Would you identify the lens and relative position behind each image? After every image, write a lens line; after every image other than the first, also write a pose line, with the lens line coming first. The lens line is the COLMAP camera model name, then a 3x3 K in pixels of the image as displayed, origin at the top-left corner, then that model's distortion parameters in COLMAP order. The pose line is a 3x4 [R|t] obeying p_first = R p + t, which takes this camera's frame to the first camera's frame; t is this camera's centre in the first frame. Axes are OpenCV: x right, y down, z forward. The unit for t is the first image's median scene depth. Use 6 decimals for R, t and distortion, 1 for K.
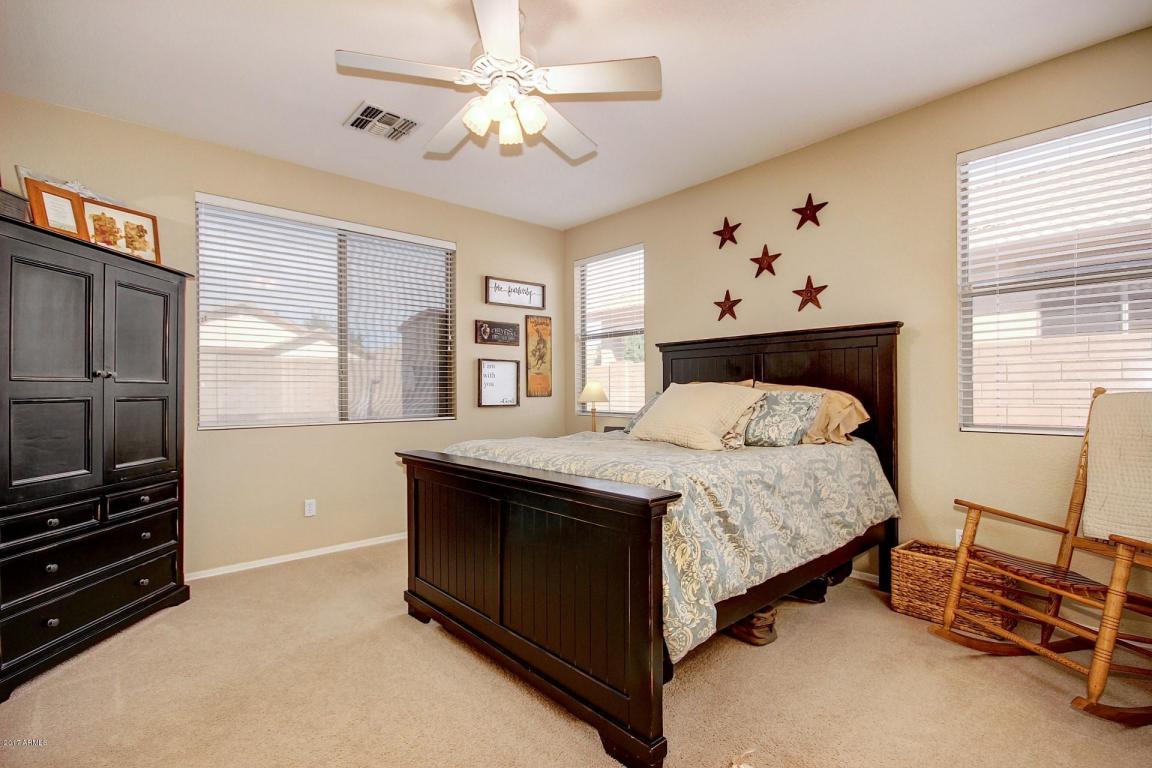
lens RADIAL K [[542.0, 0, 581.1], [0, 542.0, 389.1], [0, 0, 1]] dist [-0.004507, -0.000437]
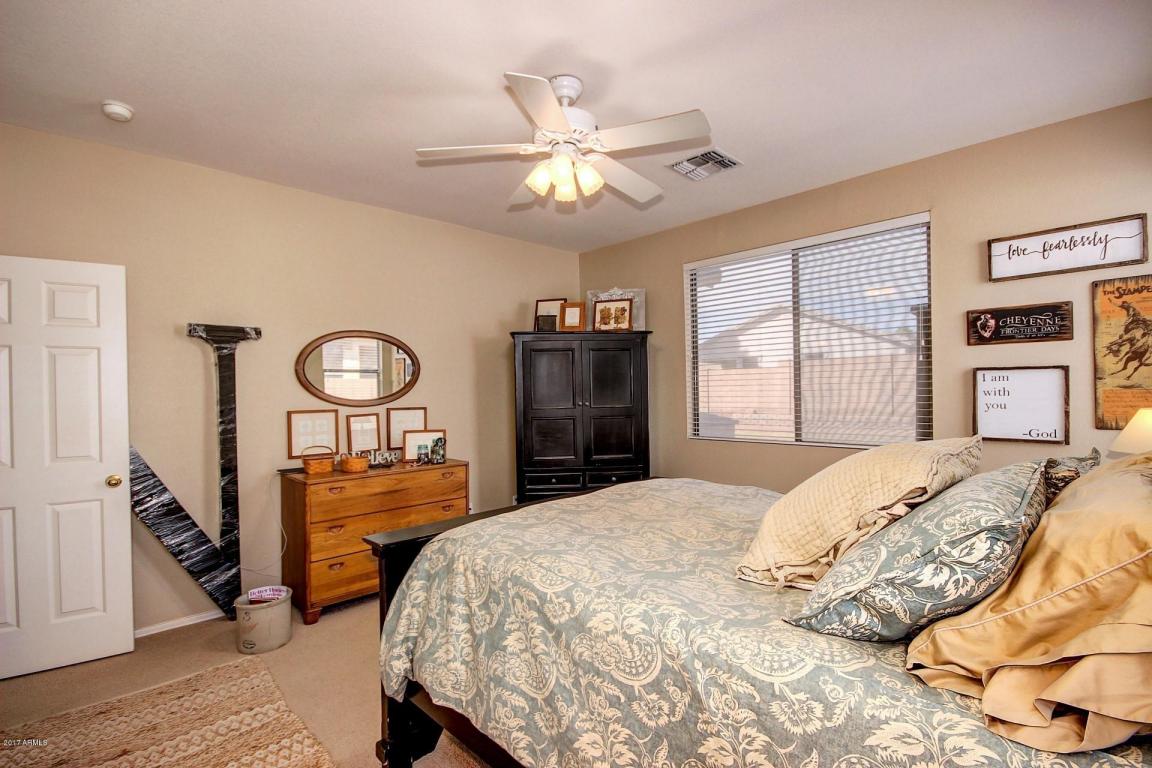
lens RADIAL K [[542.0, 0, 582.7], [0, 542.0, 386.7], [0, 0, 1]] dist [-0.004507, -0.000437]
pose [[0.038902, -0.000505, -0.999243, 0.457306], [0.021352, 0.999772, 0.000326, -0.043255], [0.999015, -0.021349, 0.038904, 0.482707]]
